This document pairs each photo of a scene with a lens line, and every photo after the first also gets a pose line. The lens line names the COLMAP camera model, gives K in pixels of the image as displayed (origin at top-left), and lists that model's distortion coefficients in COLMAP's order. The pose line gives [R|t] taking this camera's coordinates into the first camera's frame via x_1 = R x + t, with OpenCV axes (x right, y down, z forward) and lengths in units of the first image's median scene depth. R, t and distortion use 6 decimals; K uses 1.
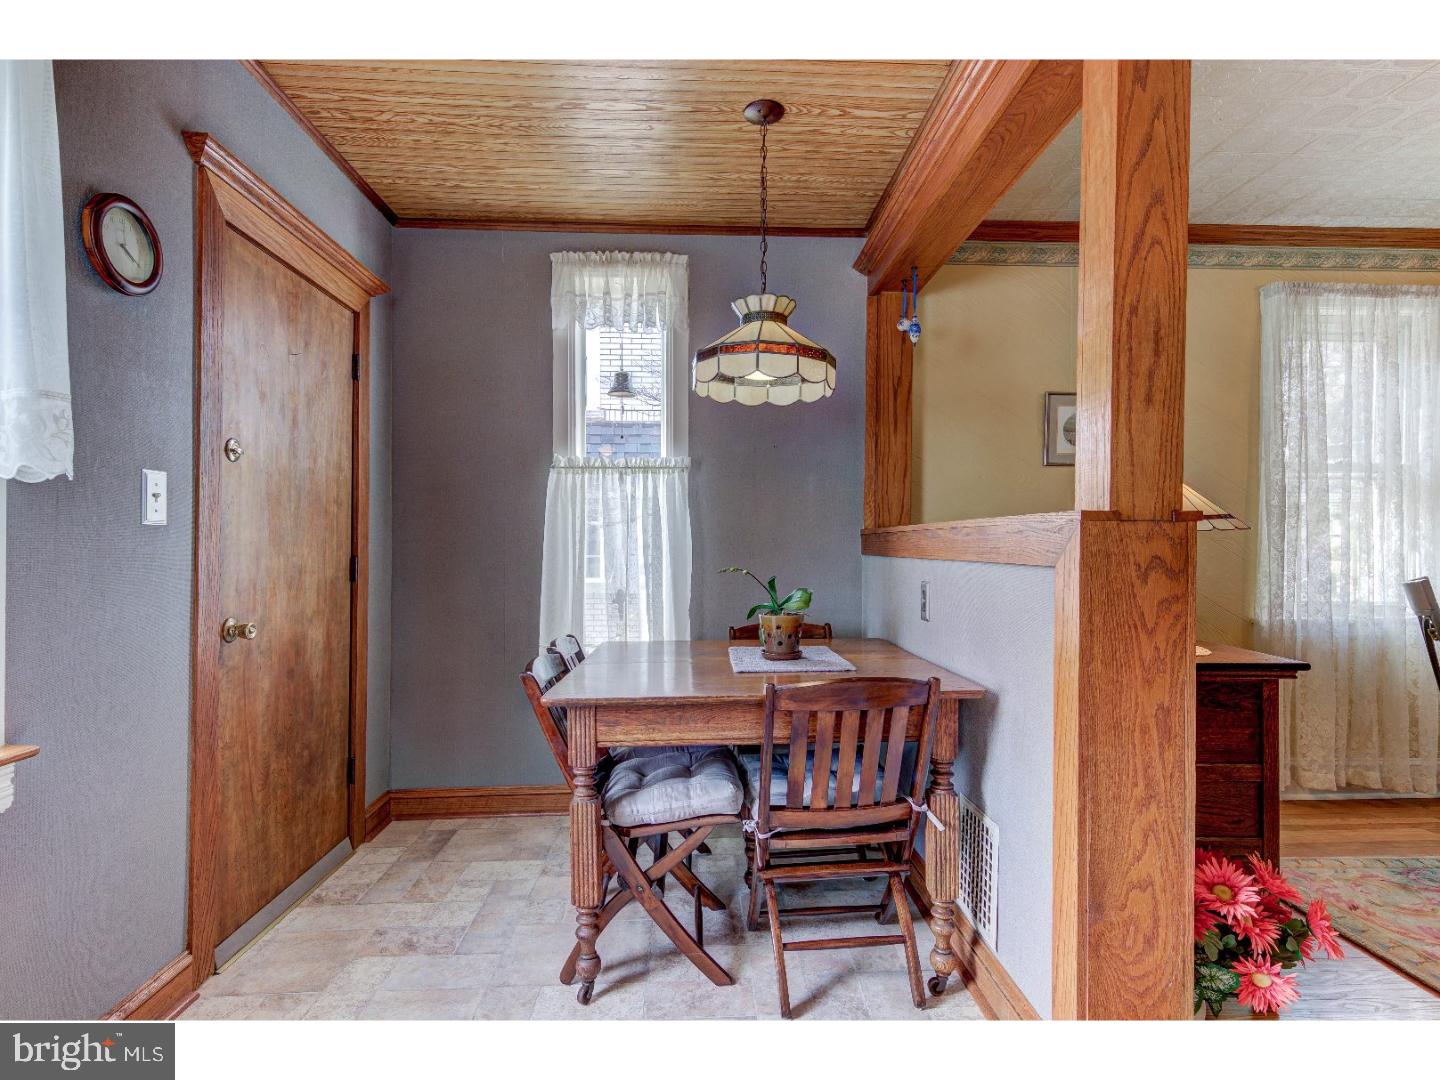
lens RADIAL K [[722.8, 0, 718.4], [0, 722.8, 546.3], [0, 0, 1]] dist [0.024575, -0.010202]
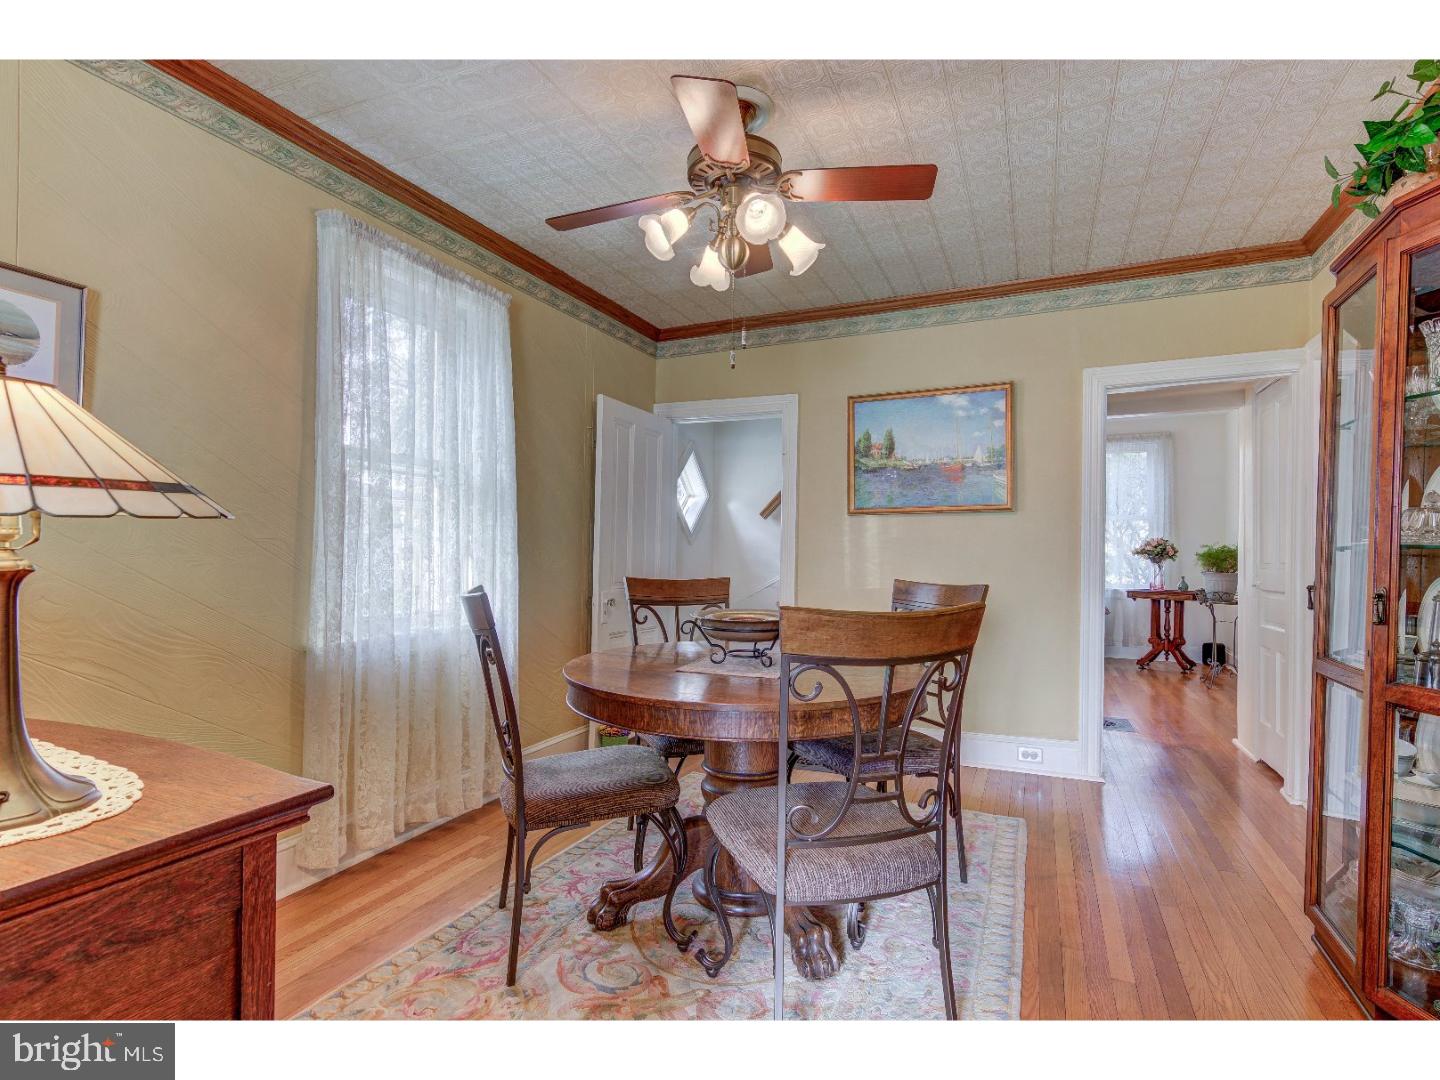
lens RADIAL K [[722.8, 0, 718.4], [0, 722.8, 546.3], [0, 0, 1]] dist [0.024575, -0.010202]
pose [[0.449837, 0.006146, 0.893090, 0.248226], [-0.005580, 0.999976, -0.004072, -0.003002], [-0.893093, -0.003152, 0.449860, 0.278193]]
